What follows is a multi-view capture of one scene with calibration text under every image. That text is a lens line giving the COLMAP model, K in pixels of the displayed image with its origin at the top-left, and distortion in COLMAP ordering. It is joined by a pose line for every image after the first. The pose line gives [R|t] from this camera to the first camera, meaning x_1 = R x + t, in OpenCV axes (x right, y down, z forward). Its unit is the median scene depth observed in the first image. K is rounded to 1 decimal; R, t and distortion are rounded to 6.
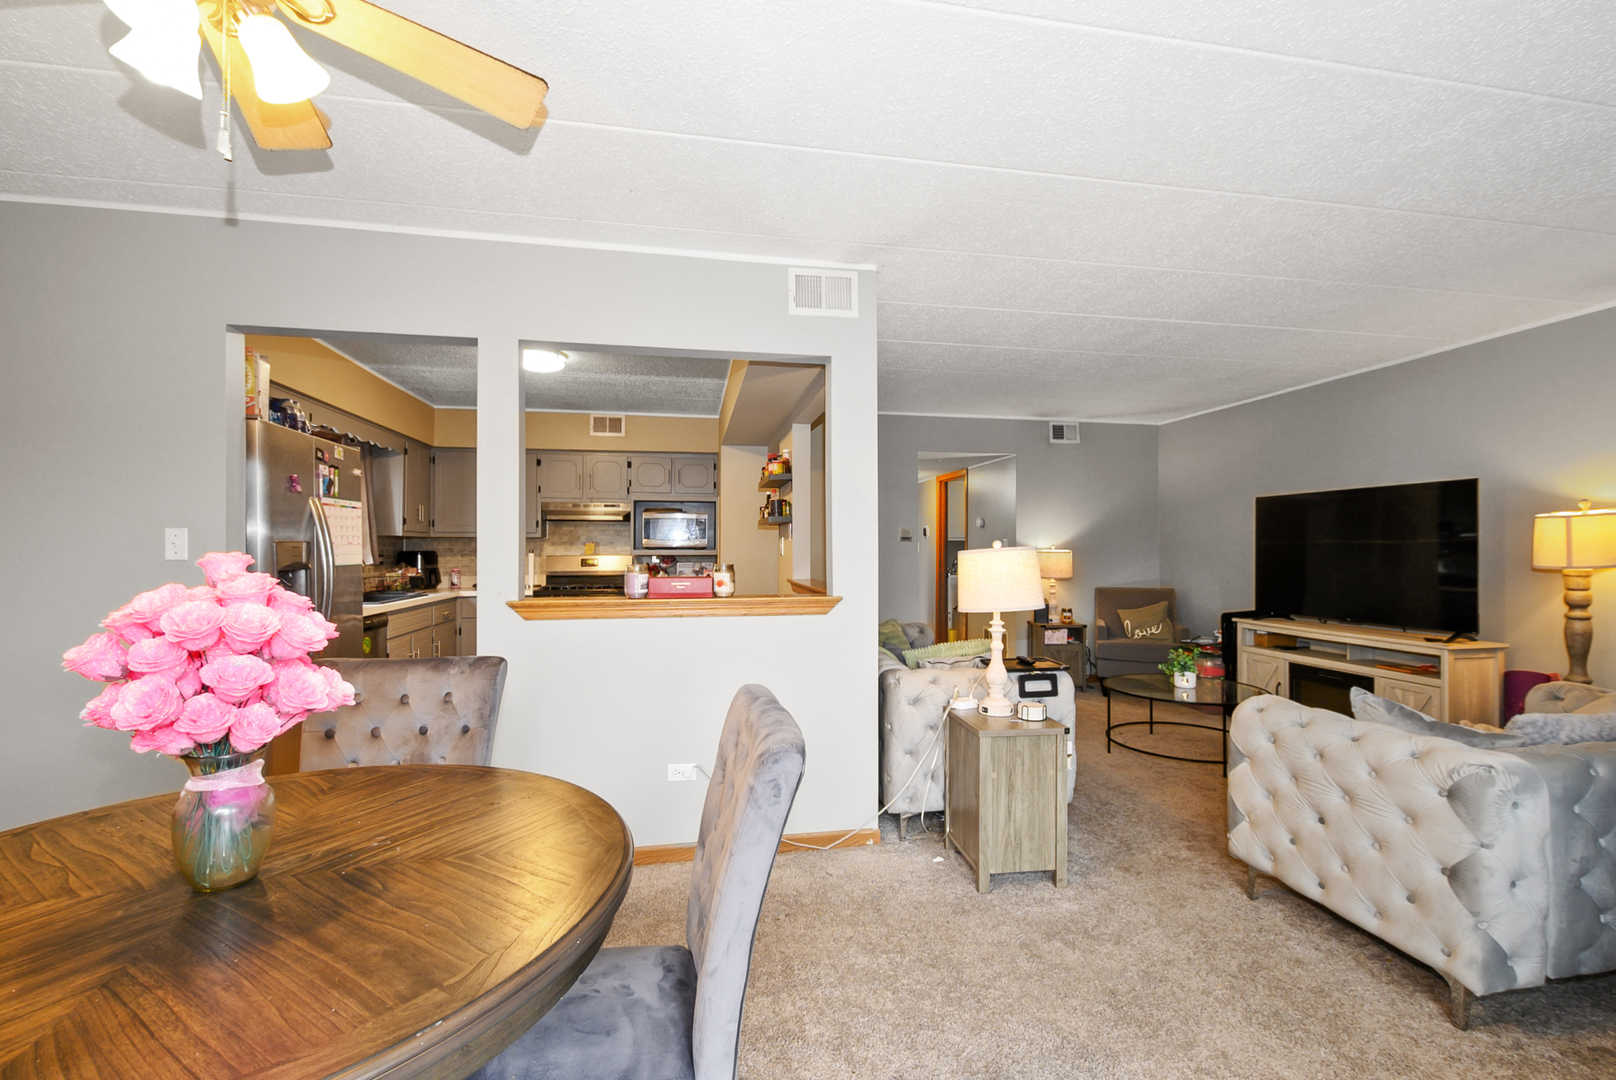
lens RADIAL K [[703.5, 0, 812.7], [0, 703.5, 541.7], [0, 0, 1]] dist [0.000373, 0.000004]
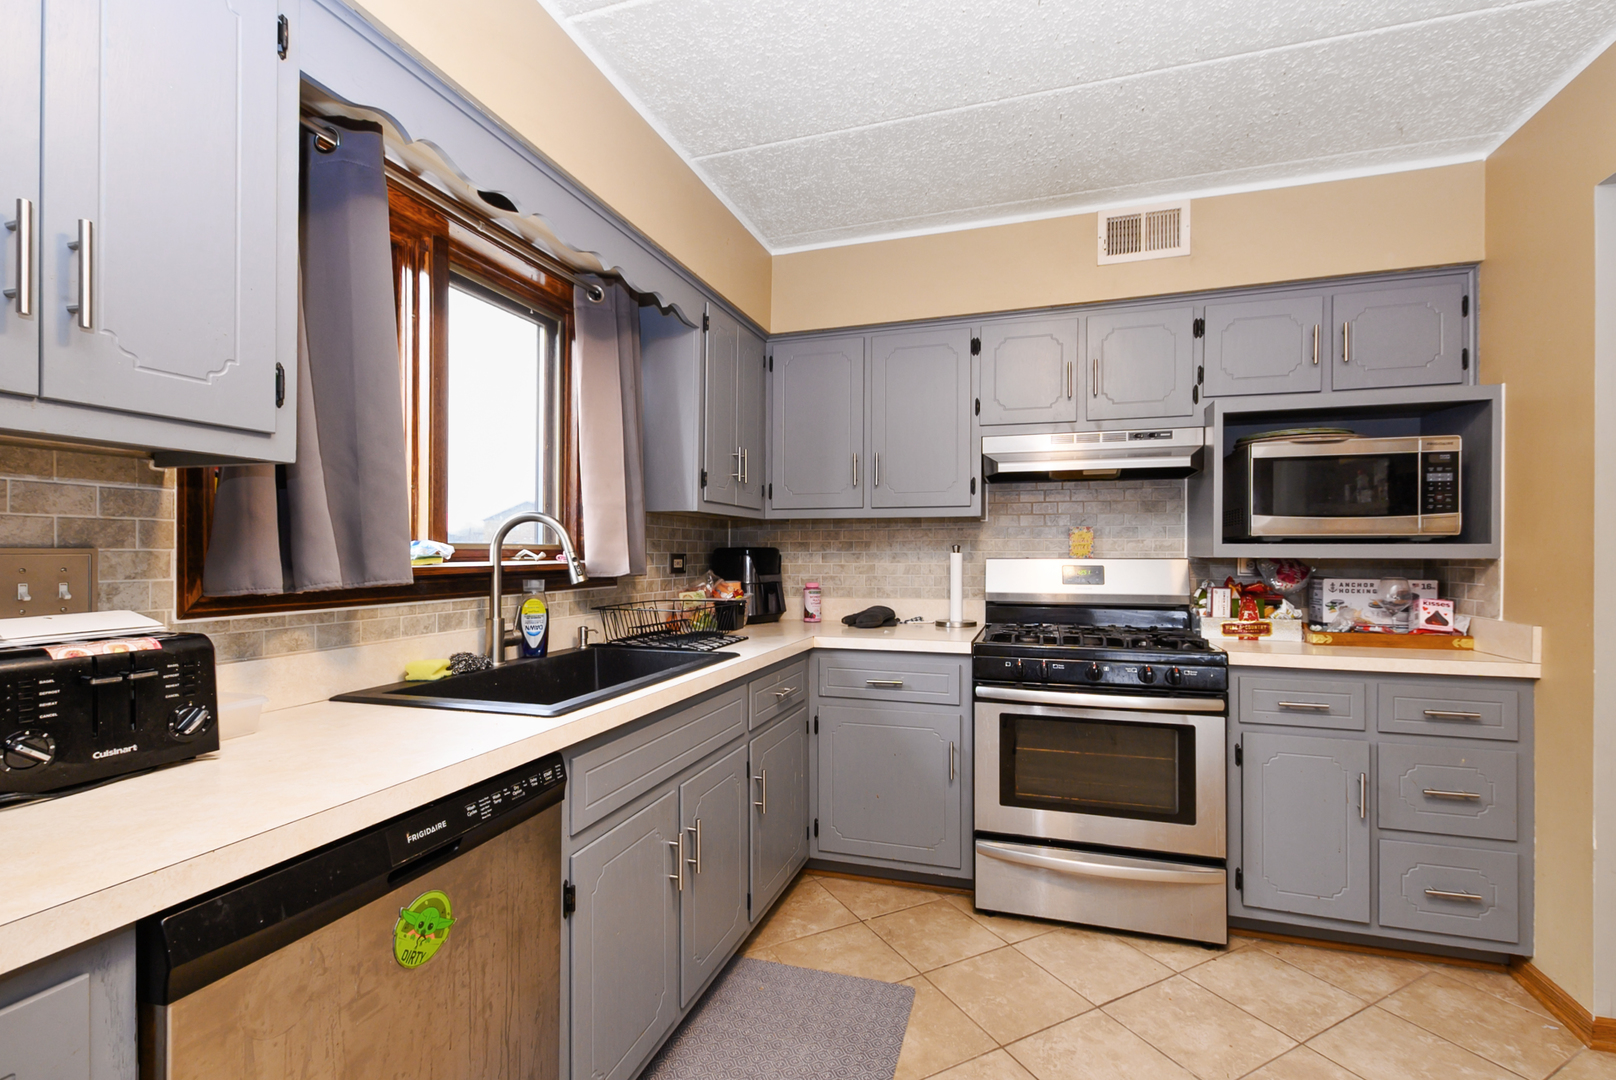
lens RADIAL K [[703.5, 0, 812.8], [0, 703.5, 548.2], [0, 0, 1]] dist [0.000373, 0.000004]
pose [[0.876357, -0.003018, -0.481652, -0.271102], [0.003654, 0.999993, 0.000383, 0.013362], [0.481648, -0.002096, 0.876362, 0.572640]]
